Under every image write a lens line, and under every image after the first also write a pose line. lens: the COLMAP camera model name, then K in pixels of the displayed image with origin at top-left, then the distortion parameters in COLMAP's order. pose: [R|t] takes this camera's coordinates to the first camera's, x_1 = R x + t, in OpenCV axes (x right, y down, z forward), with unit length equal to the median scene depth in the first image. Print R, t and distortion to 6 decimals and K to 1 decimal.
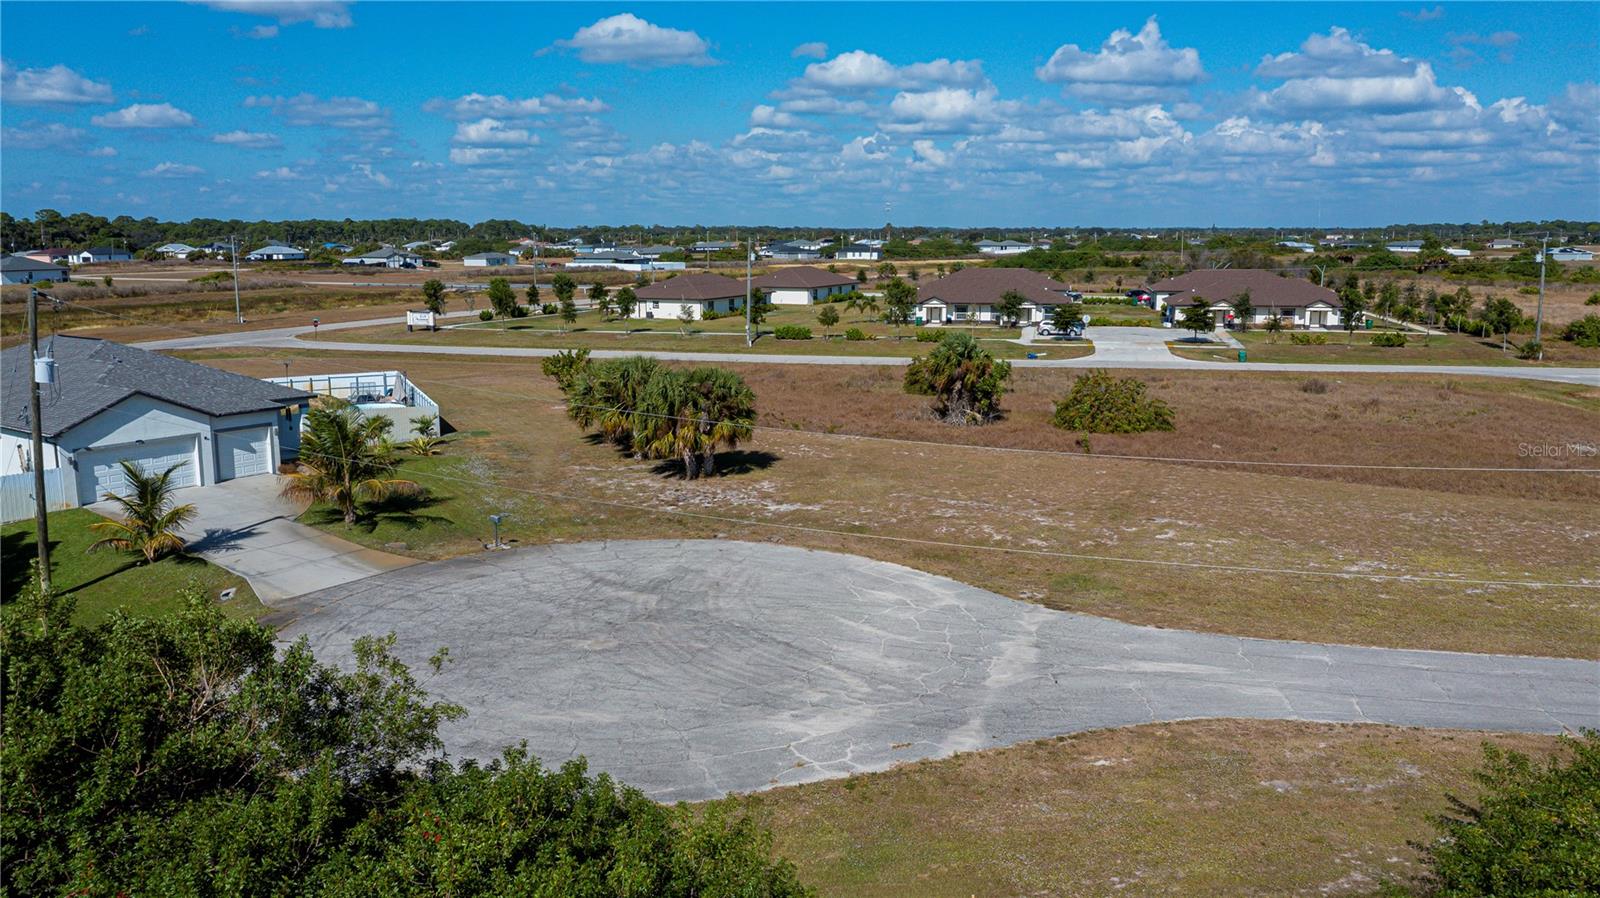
lens RADIAL K [[1262.0, 0, 802.9], [0, 1262.0, 440.9], [0, 0, 1]] dist [-0.019891, 0.015939]
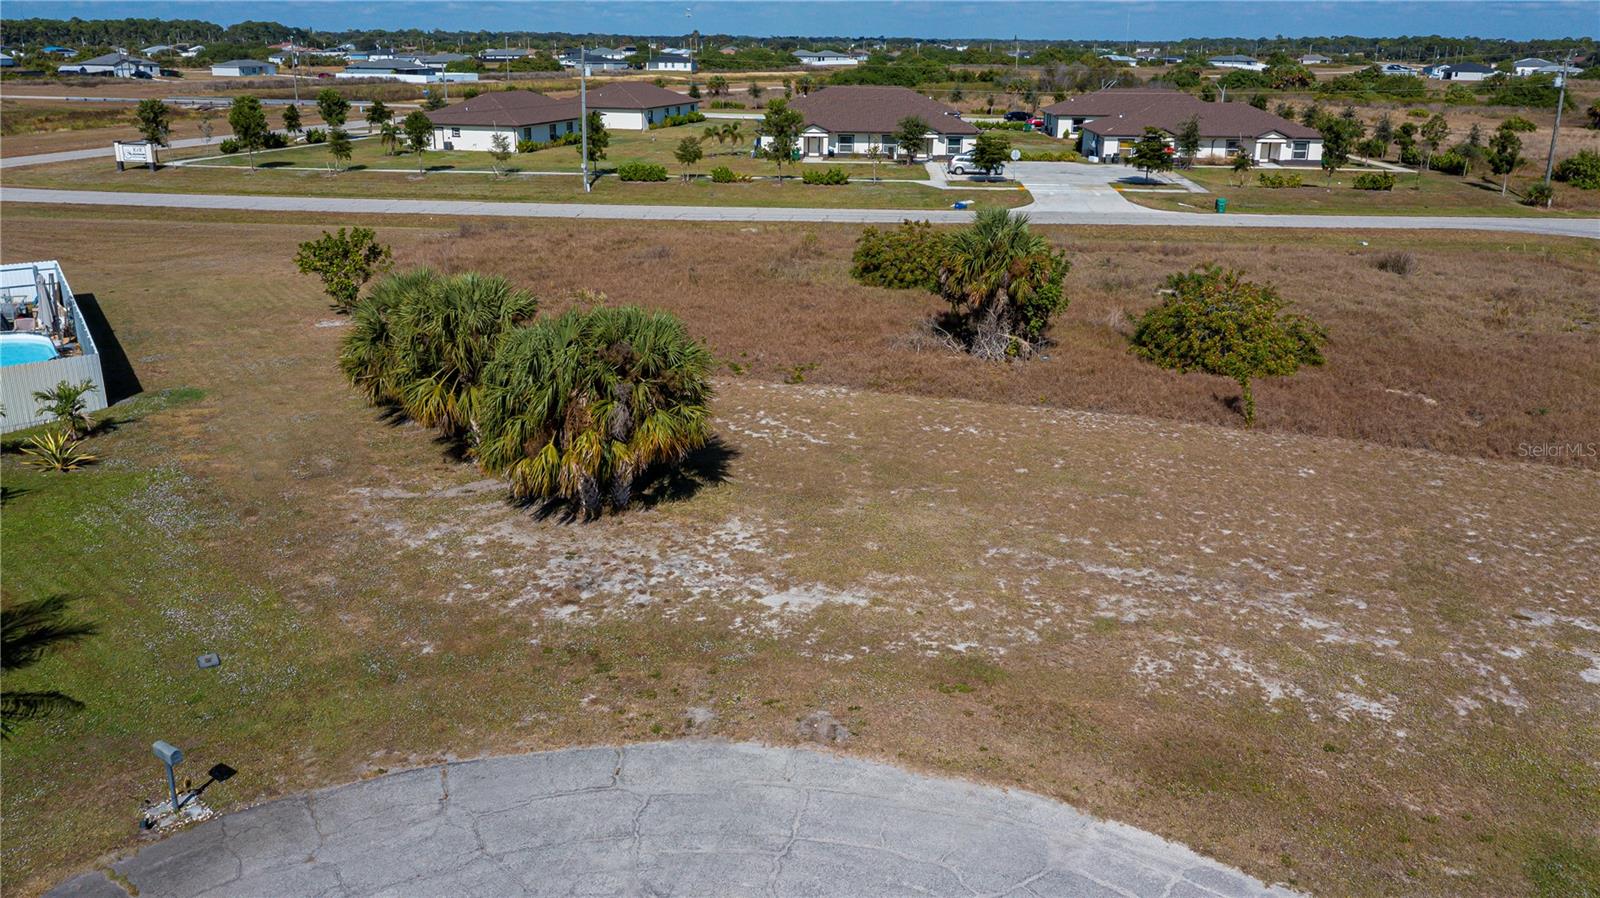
lens RADIAL K [[1262.0, 0, 802.9], [0, 1262.0, 440.9], [0, 0, 1]] dist [-0.019891, 0.015939]
pose [[0.987729, -0.036171, 0.151930, -0.069482], [0.014017, 0.989416, 0.144427, -0.066720], [-0.155546, -0.140526, 0.977782, 0.413108]]
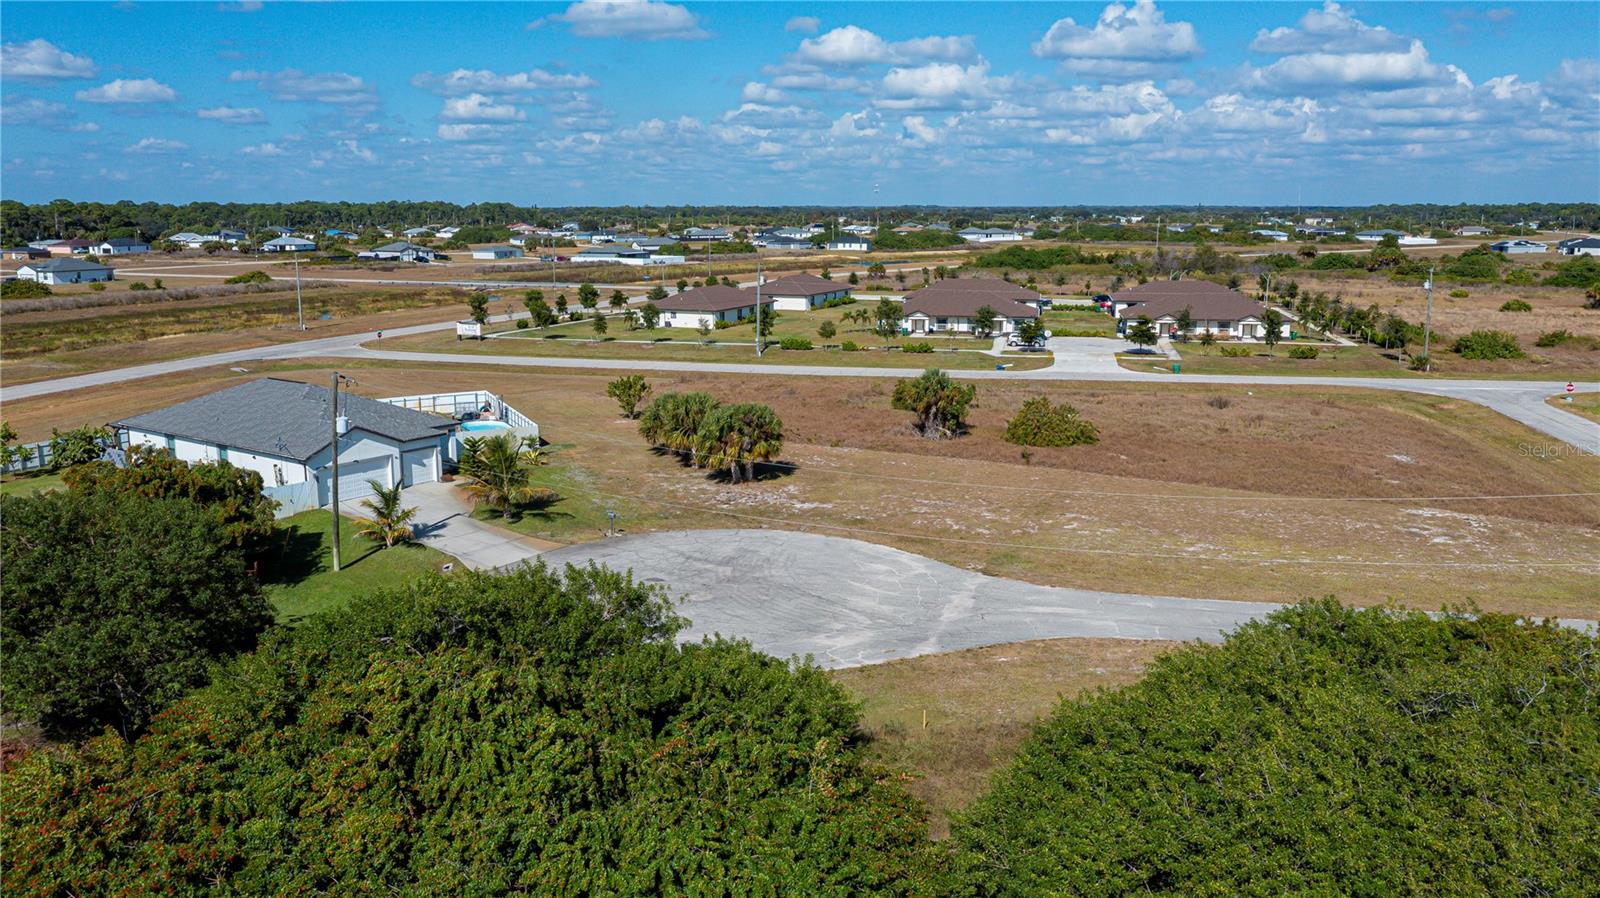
lens RADIAL K [[1262.0, 0, 802.9], [0, 1262.0, 440.9], [0, 0, 1]] dist [-0.019891, 0.015939]
pose [[0.999958, -0.001036, 0.009153, -0.025329], [0.000870, 0.999834, 0.018173, -0.036008], [-0.009171, -0.018164, 0.999793, -0.324806]]
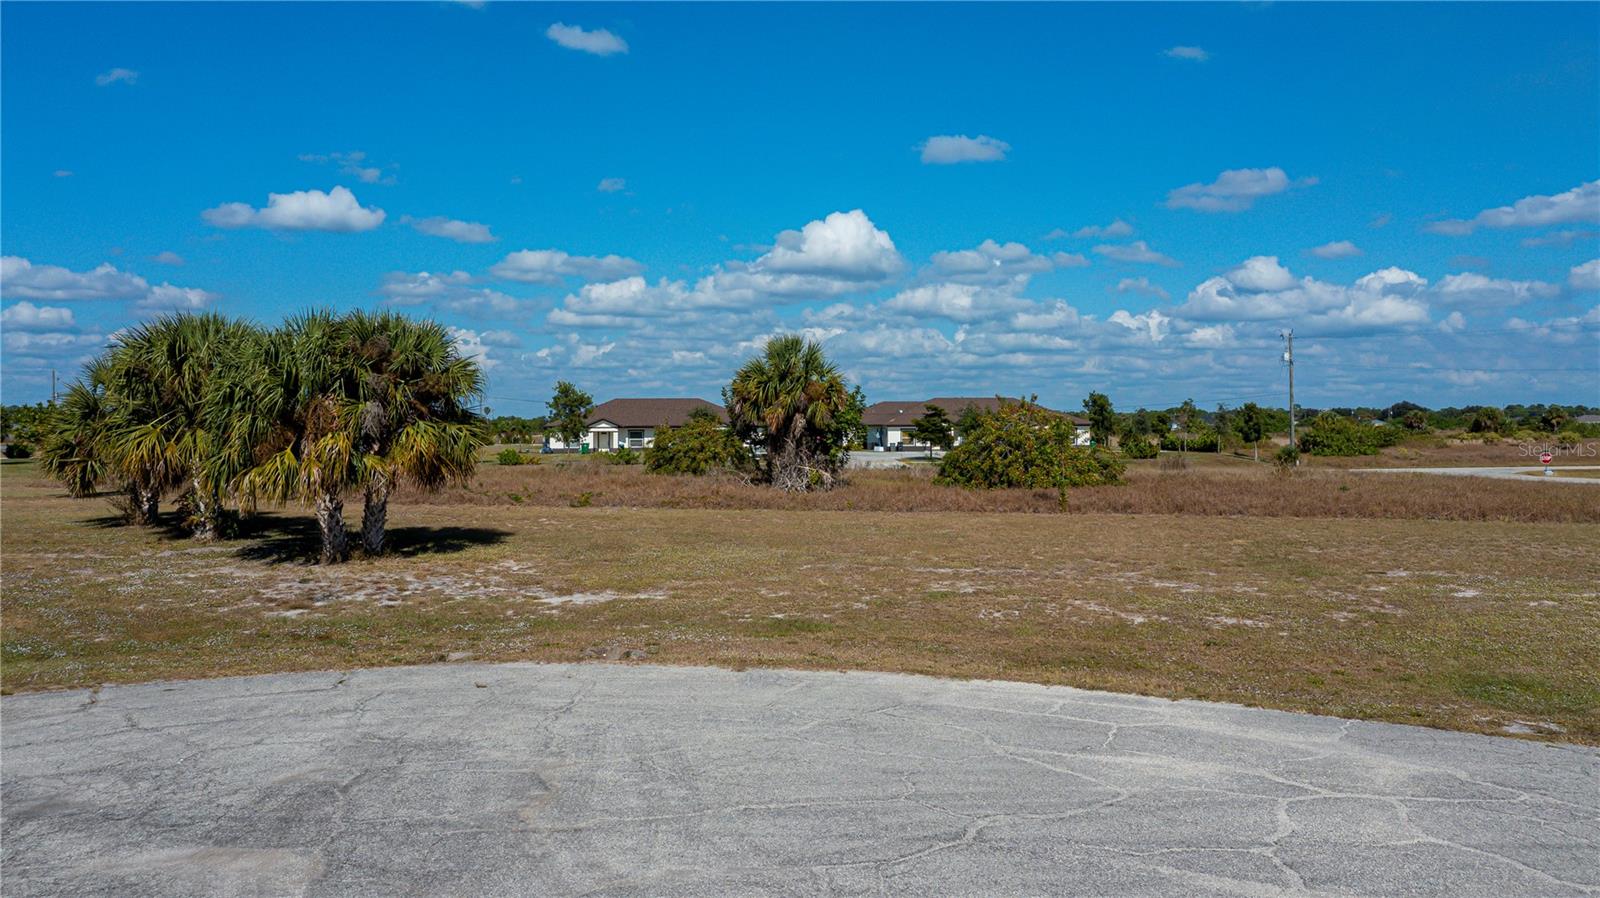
lens RADIAL K [[1262.0, 0, 802.9], [0, 1262.0, 440.9], [0, 0, 1]] dist [-0.019891, 0.015939]
pose [[0.949054, -0.003728, 0.315091, -0.062225], [0.052474, 0.987838, -0.146364, 0.053203], [-0.310713, 0.155442, 0.937708, 0.457359]]
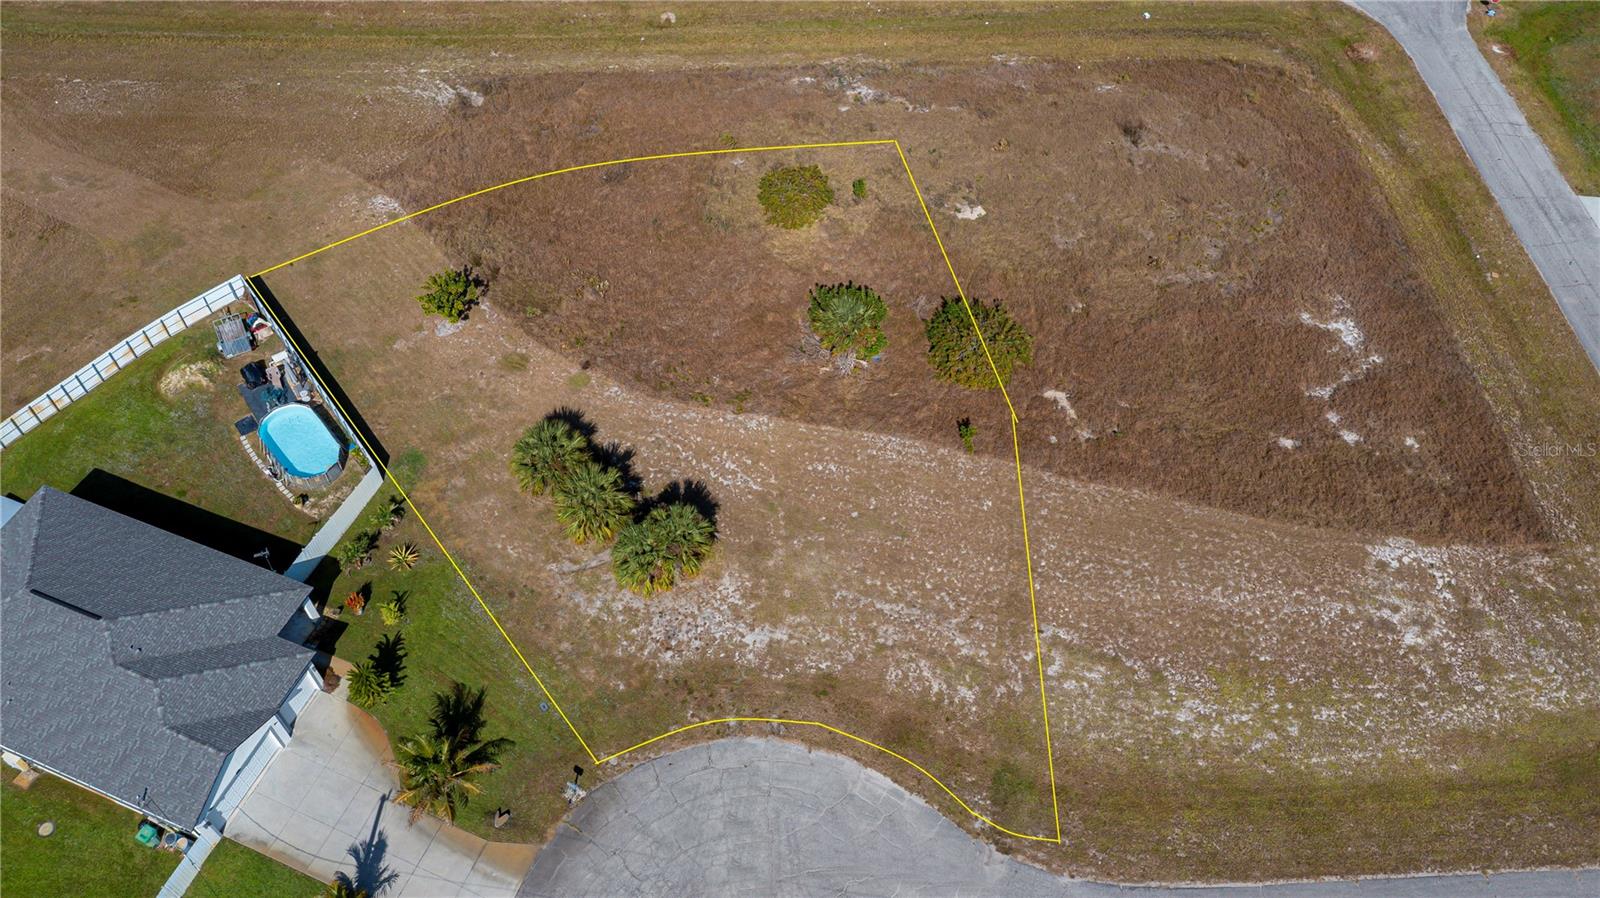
lens RADIAL K [[1262.0, 0, 802.9], [0, 1262.0, 440.9], [0, 0, 1]] dist [-0.019891, 0.015939]
pose [[0.969504, -0.190596, 0.154063, -0.102893], [0.039829, 0.742812, 0.668314, -0.747835], [-0.241818, -0.641797, 0.727751, 0.160987]]
